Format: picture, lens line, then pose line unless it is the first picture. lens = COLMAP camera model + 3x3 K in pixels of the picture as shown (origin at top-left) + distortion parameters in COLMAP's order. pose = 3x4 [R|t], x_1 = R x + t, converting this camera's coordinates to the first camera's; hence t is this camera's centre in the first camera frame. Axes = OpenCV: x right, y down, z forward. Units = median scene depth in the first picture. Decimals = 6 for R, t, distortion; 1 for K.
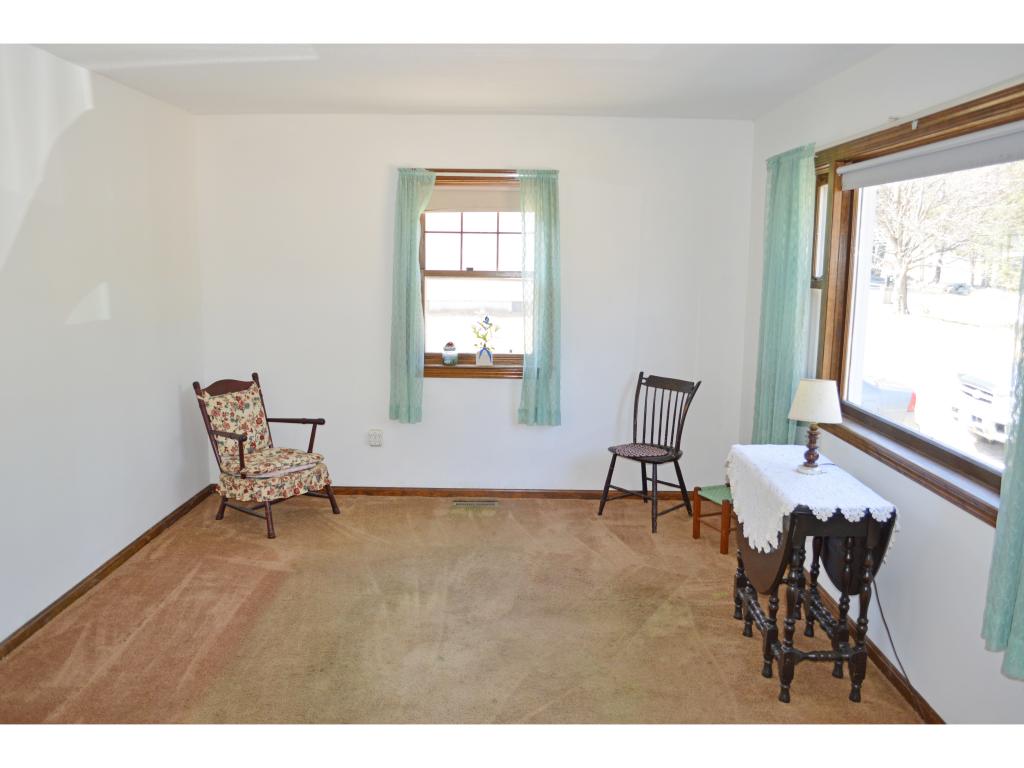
lens RADIAL K [[823.1, 0, 501.9], [0, 823.1, 382.4], [0, 0, 1]] dist [-0.078007, 0.005890]
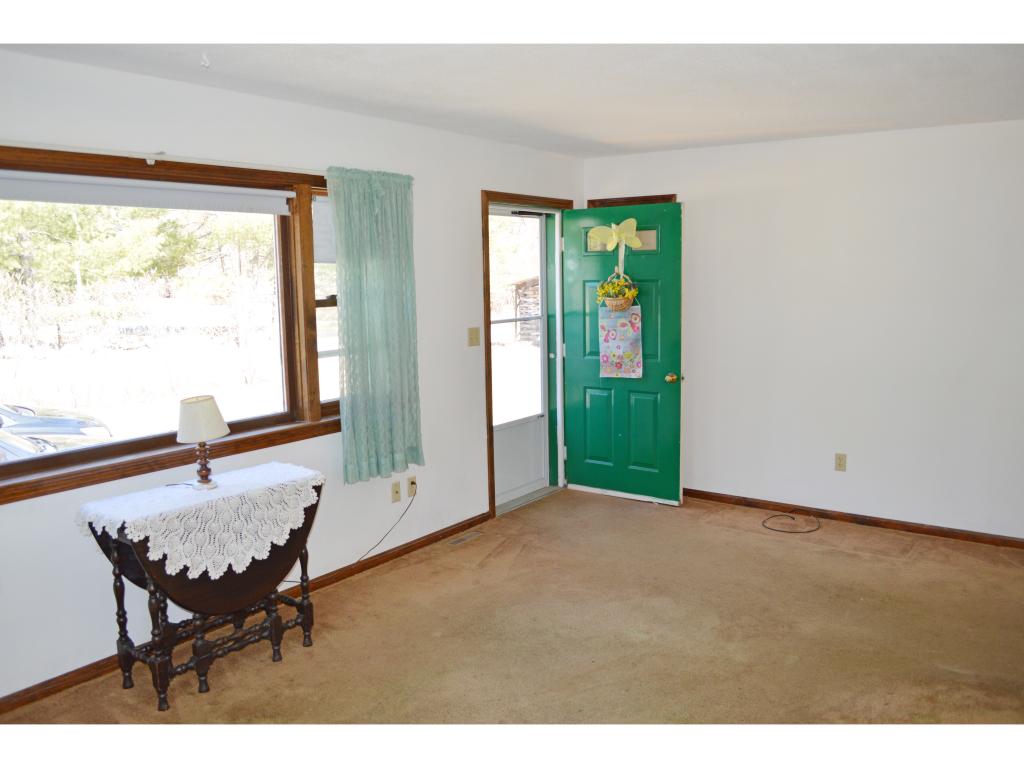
lens RADIAL K [[823.1, 0, 509.3], [0, 823.1, 388.5], [0, 0, 1]] dist [-0.078007, 0.005890]
pose [[-0.817566, -0.083498, 0.569749, -0.325676], [0.092145, 0.957711, 0.272579, -0.160909], [-0.568414, 0.275351, -0.775298, 0.968880]]
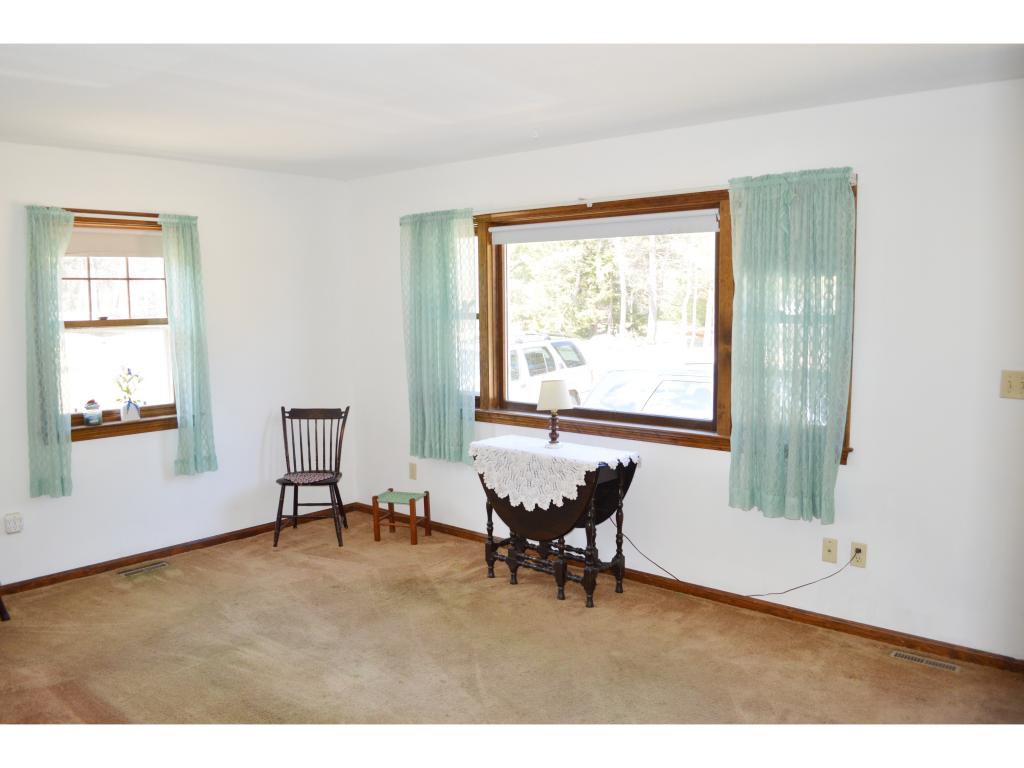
lens RADIAL K [[823.1, 0, 512.3], [0, 823.1, 383.5], [0, 0, 1]] dist [-0.078007, 0.005890]
pose [[0.644789, -0.096387, 0.758259, -0.454816], [0.135899, 0.990668, 0.010368, -0.013681], [-0.752183, 0.096362, 0.651871, 0.079670]]
